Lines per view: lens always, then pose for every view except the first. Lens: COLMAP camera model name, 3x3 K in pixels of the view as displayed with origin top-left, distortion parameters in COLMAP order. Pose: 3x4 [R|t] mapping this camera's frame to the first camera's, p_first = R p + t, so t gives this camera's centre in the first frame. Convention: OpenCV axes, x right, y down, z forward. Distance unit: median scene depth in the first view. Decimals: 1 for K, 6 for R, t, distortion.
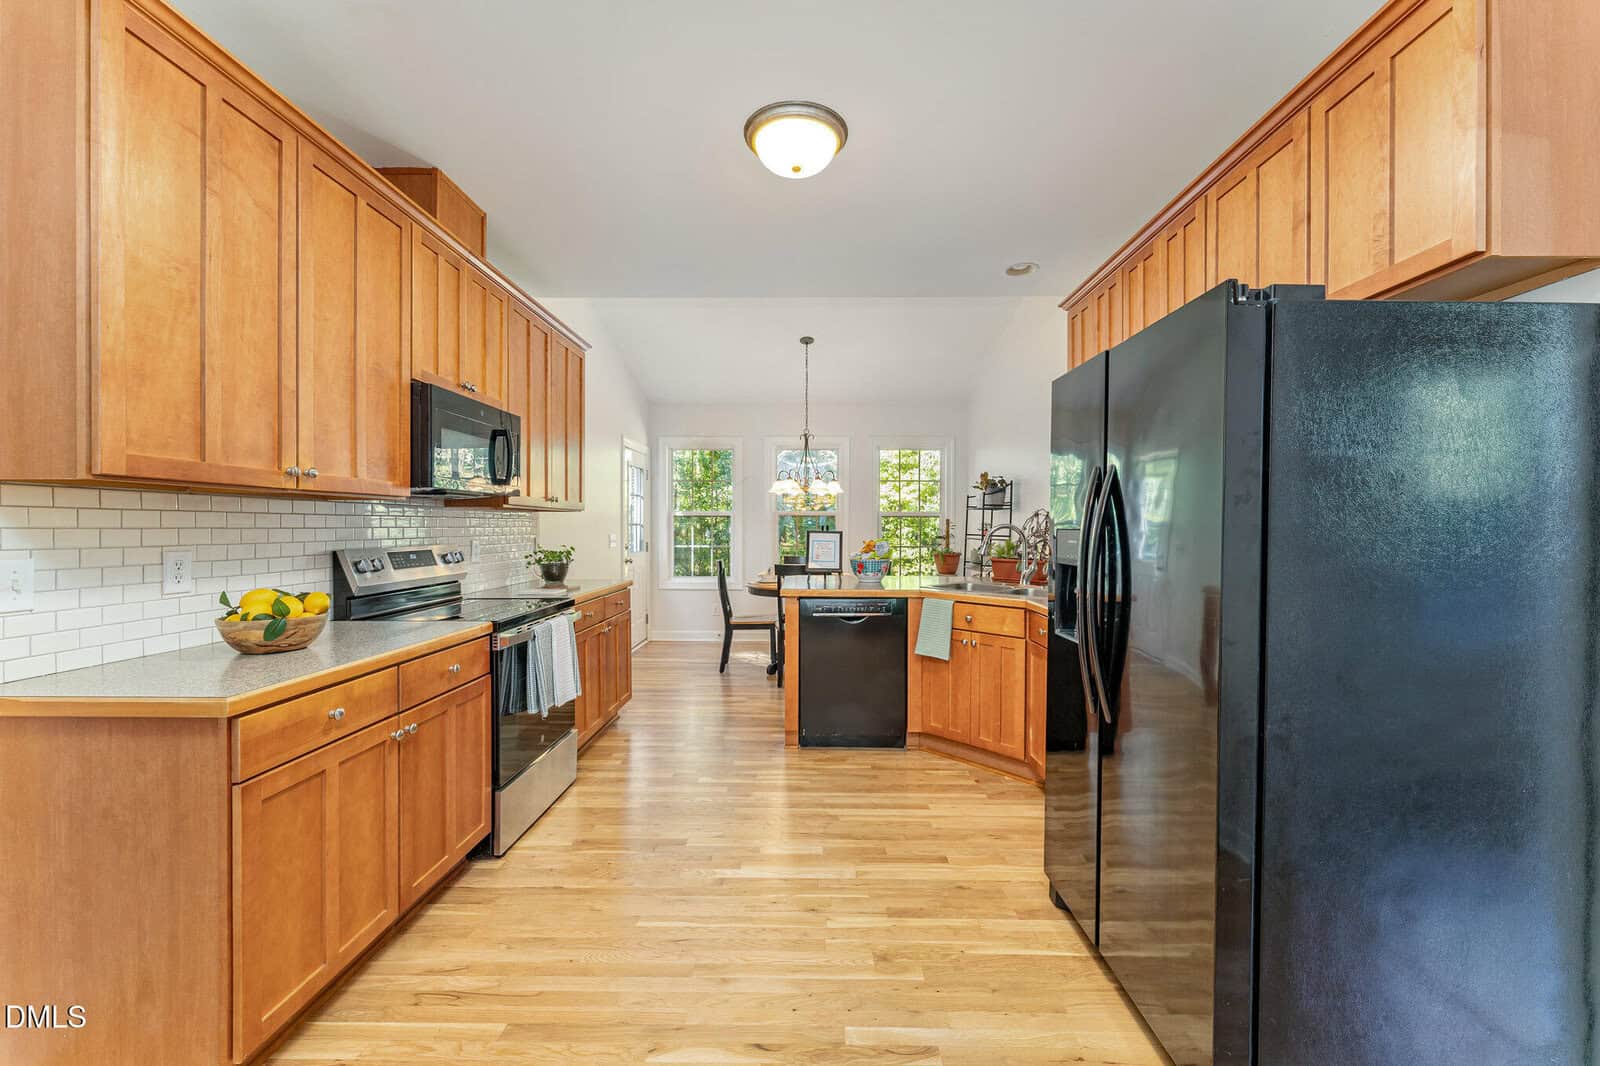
lens RADIAL K [[643.0, 0, 804.8], [0, 643.0, 536.6], [0, 0, 1]] dist [-0.001699, -0.000237]
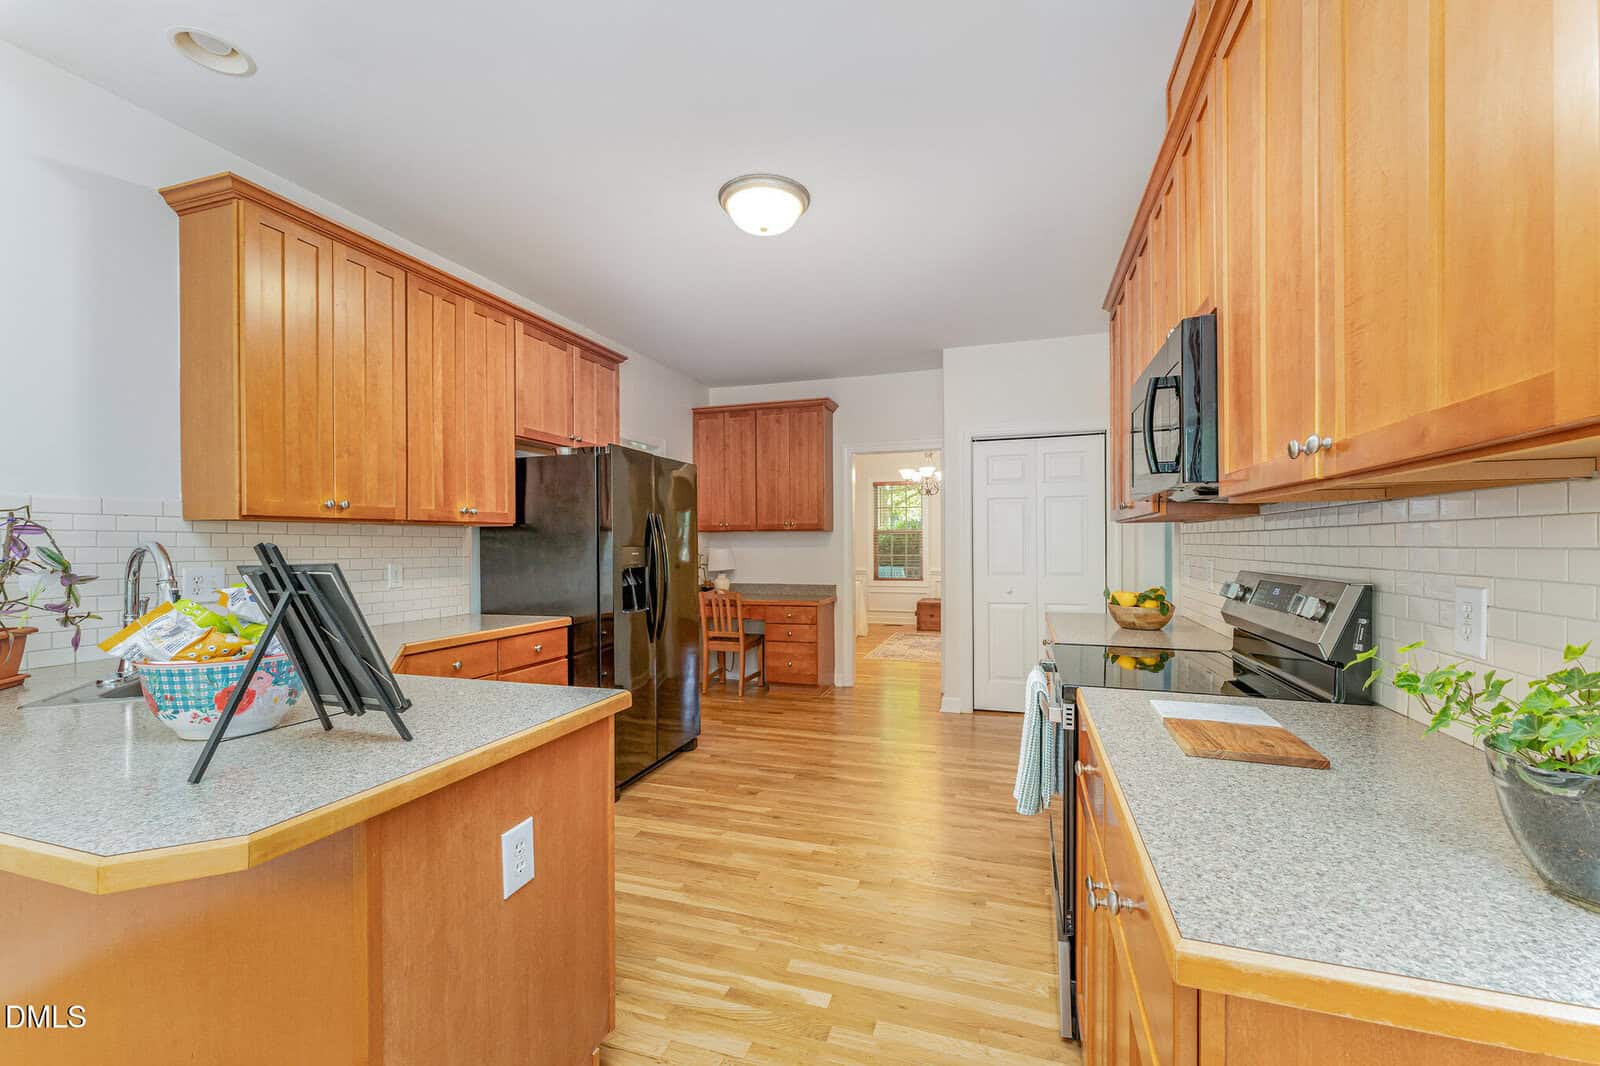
lens RADIAL K [[643.0, 0, 804.8], [0, 643.0, 536.6], [0, 0, 1]] dist [-0.001699, -0.000237]
pose [[-0.953908, 0.004526, 0.300065, -0.311876], [0.008653, 0.999885, 0.012426, -0.031203], [-0.299974, 0.014449, -0.953838, 1.517904]]
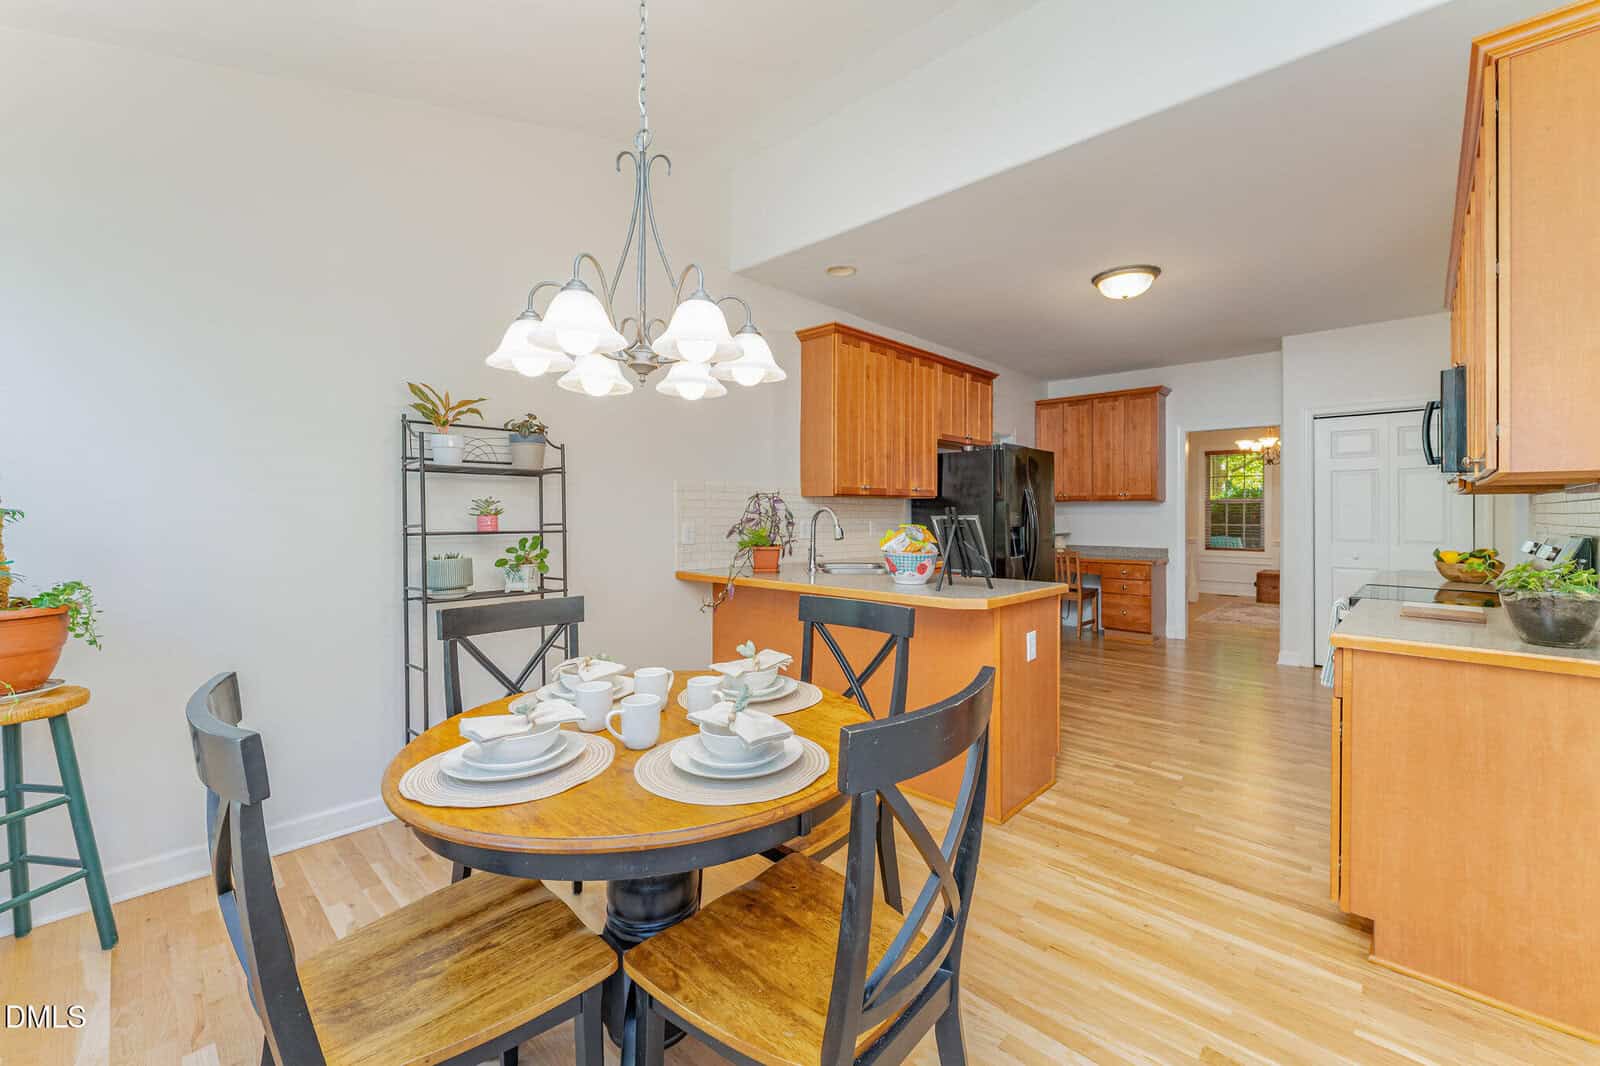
lens RADIAL K [[652.8, 0, 803.5], [0, 652.8, 508.5], [0, 0, 1]] dist [0.000800, 0.000093]
pose [[-0.734717, -0.000972, 0.678373, -0.406294], [0.010440, 0.999864, 0.012740, -0.037747], [-0.678293, 0.016443, -0.734607, 2.061961]]
